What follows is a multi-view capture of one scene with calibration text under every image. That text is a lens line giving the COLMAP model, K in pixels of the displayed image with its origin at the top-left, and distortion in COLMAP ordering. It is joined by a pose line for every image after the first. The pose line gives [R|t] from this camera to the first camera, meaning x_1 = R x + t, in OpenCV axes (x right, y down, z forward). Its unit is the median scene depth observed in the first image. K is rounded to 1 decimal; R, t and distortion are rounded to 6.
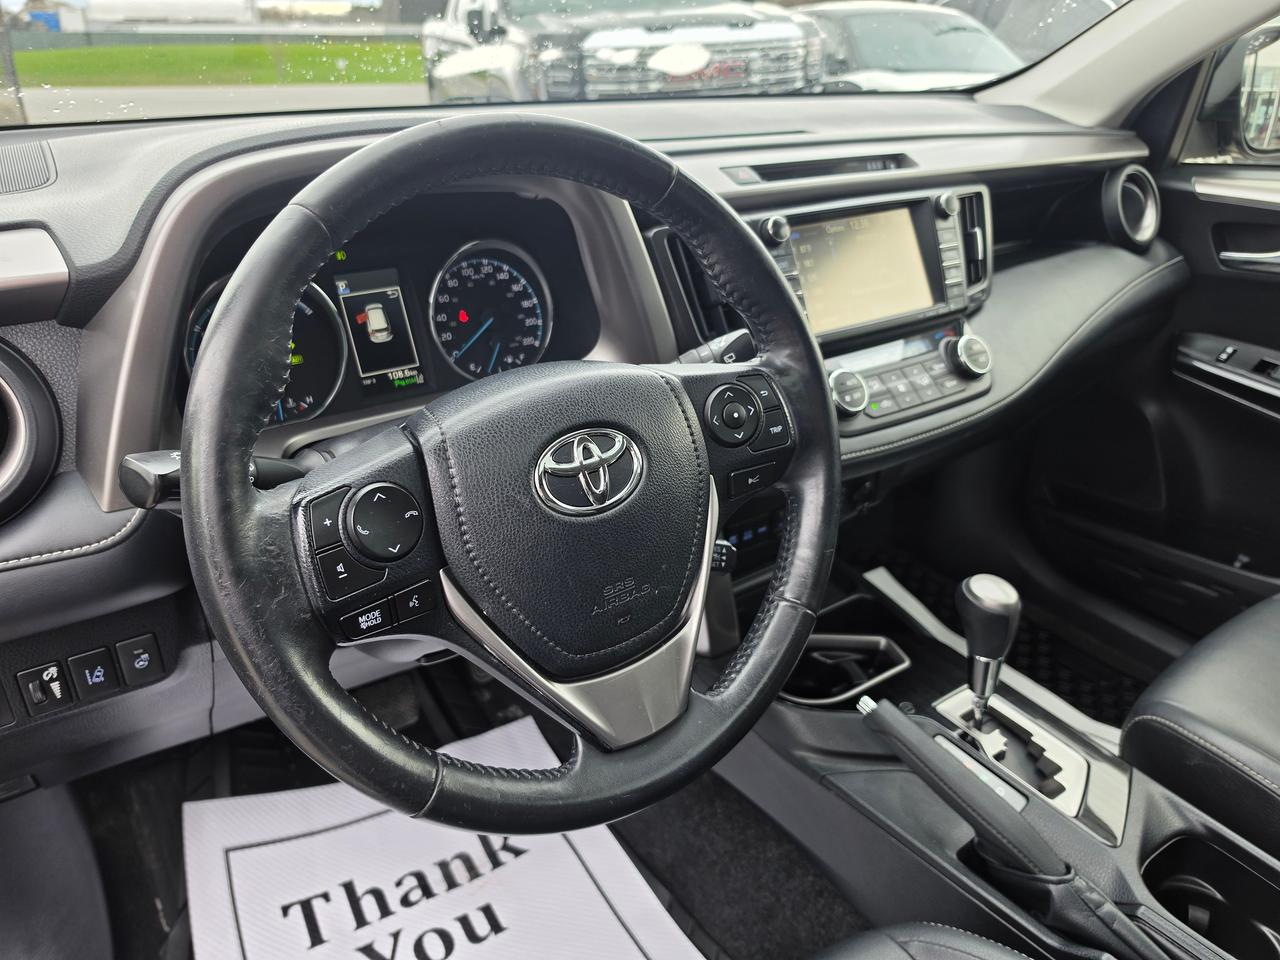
lens RADIAL K [[902.4, 0, 644.0], [0, 902.4, 476.0], [0, 0, 1]] dist [-0.004949, -0.008241]
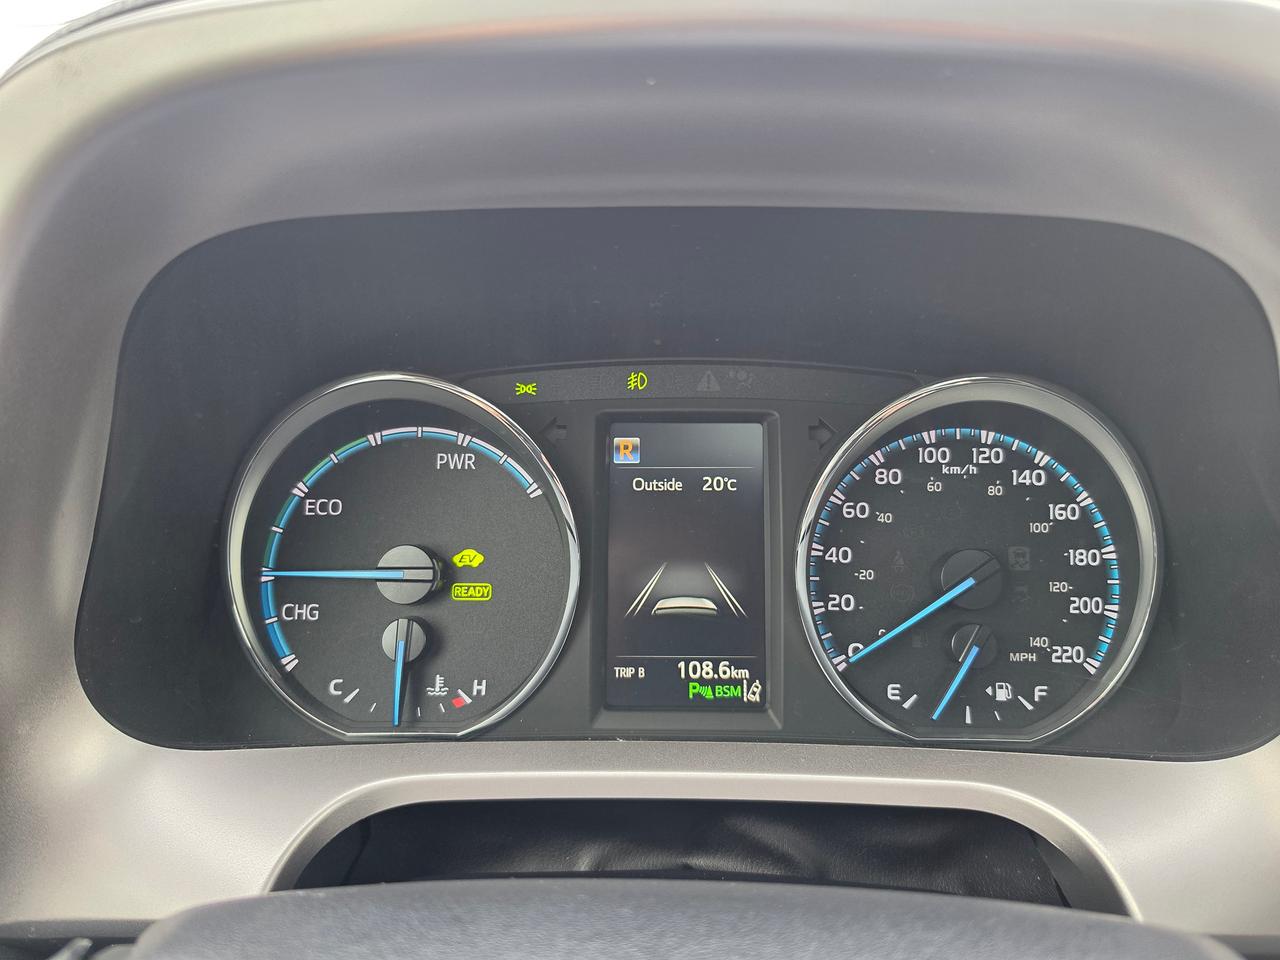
lens RADIAL K [[865.8, 0, 662.7], [0, 865.8, 478.7], [0, 0, 1]] dist [0.065976, -0.092795]
pose [[0.801501, 0.145620, -0.579992, -0.064181], [-0.253299, 0.961262, -0.108692, -0.140167], [0.541696, 0.234028, 0.807339, 0.608986]]
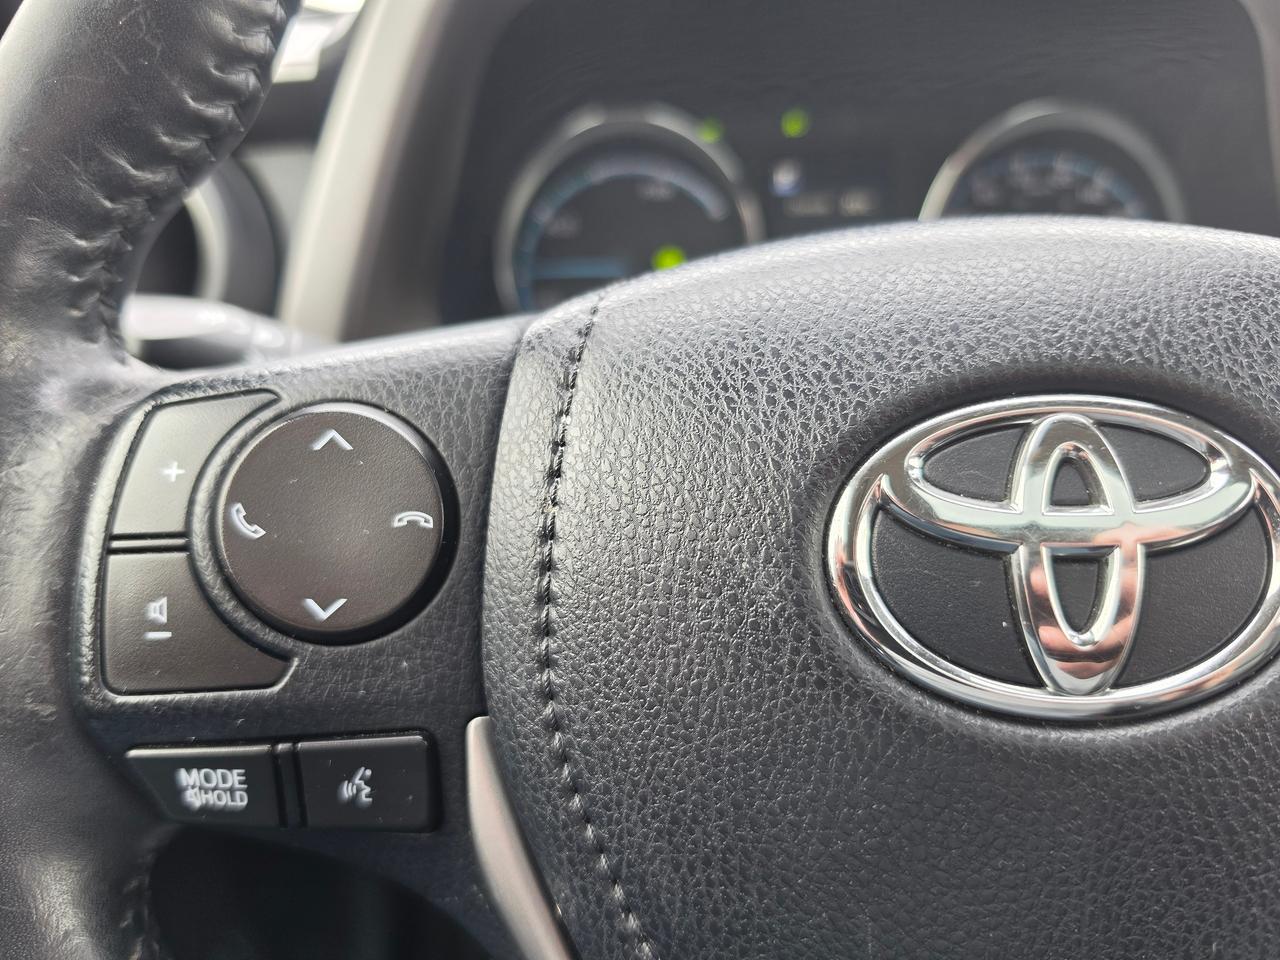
lens RADIAL K [[922.4, 0, 643.3], [0, 922.4, 433.3], [0, 0, 1]] dist [-0.031407, 0.000372]
pose [[0.762947, 0.181934, -0.620332, 0.002946], [-0.257296, 0.965762, -0.033205, 0.000736], [0.593052, 0.184942, 0.783636, 0.449068]]
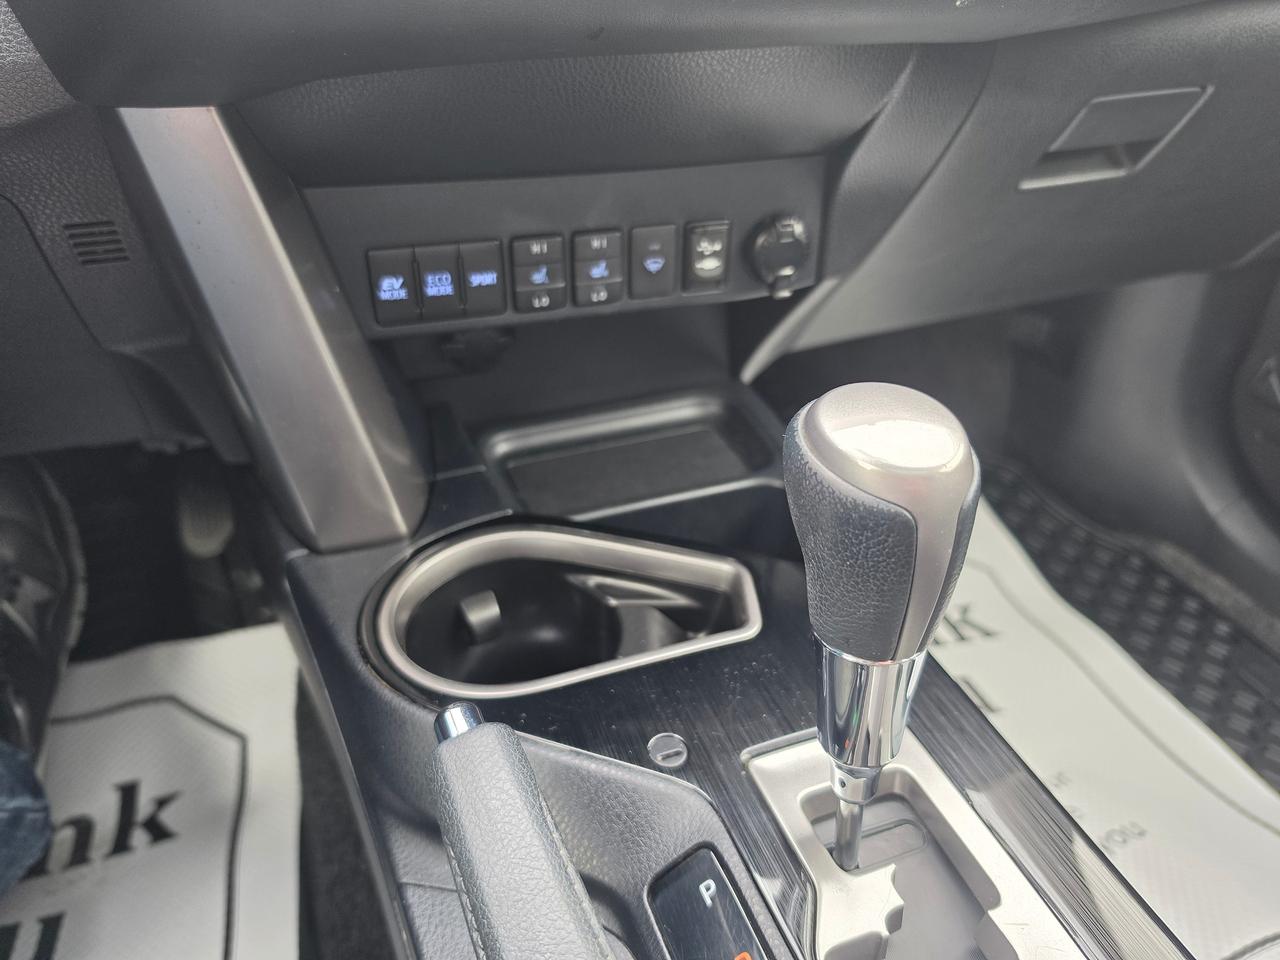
lens RADIAL K [[934.6, 0, 668.7], [0, 934.6, 482.4], [0, 0, 1]] dist [-0.002128, -0.040368]
pose [[0.974111, 0.133872, -0.182171, 0.379963], [-0.115573, 0.987448, 0.107651, 0.119218], [0.194295, -0.083810, 0.977356, 0.698970]]
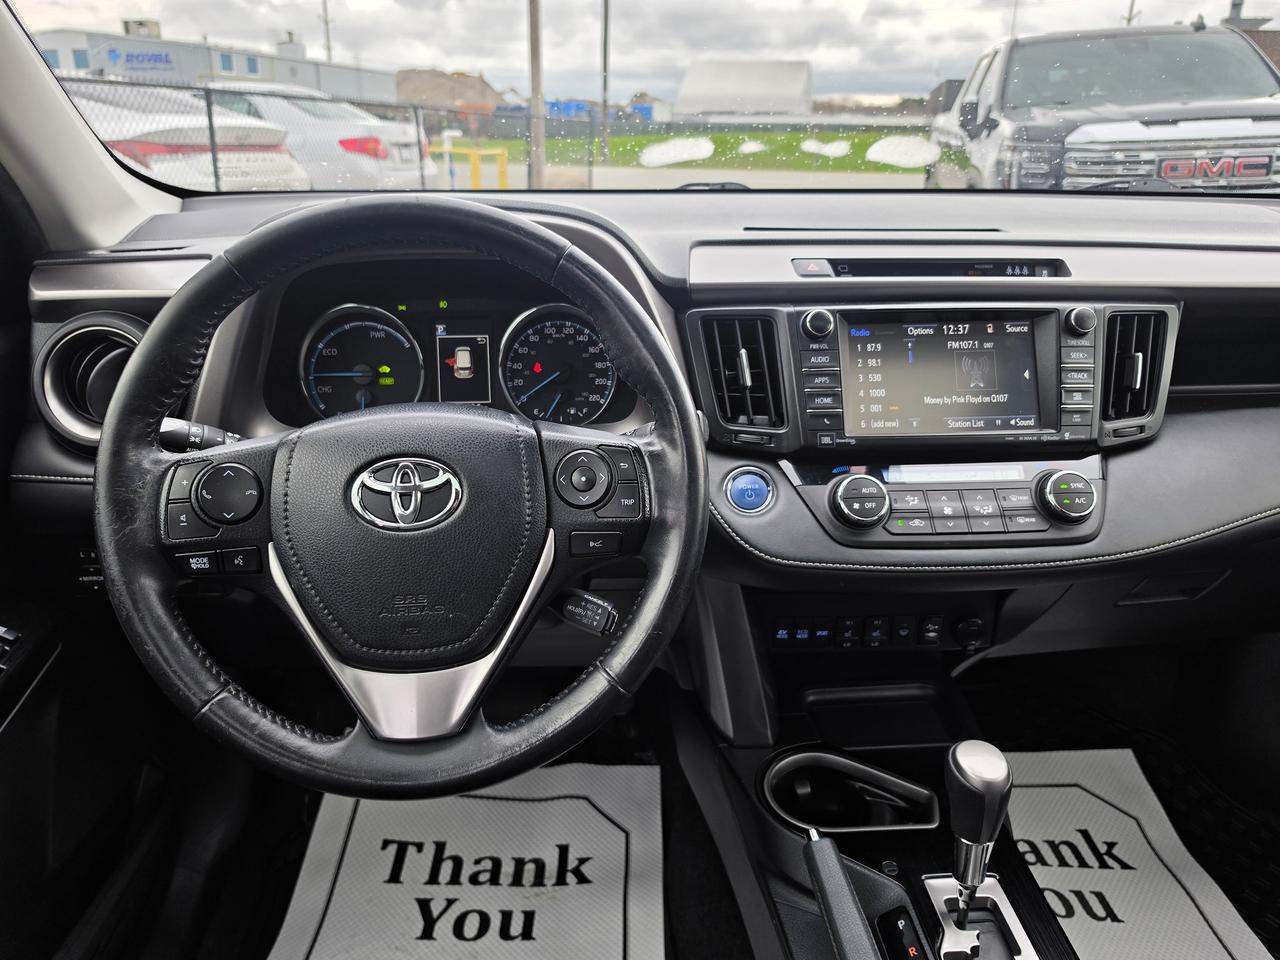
lens RADIAL K [[893.6, 0, 638.5], [0, 893.6, 473.1], [0, 0, 1]] dist [0.033371, -0.073146]
pose [[0.856771, 0.185268, -0.481268, 0.472602], [-0.225706, 0.973823, -0.026929, -0.043233], [0.463681, 0.131697, 0.876160, 0.075900]]
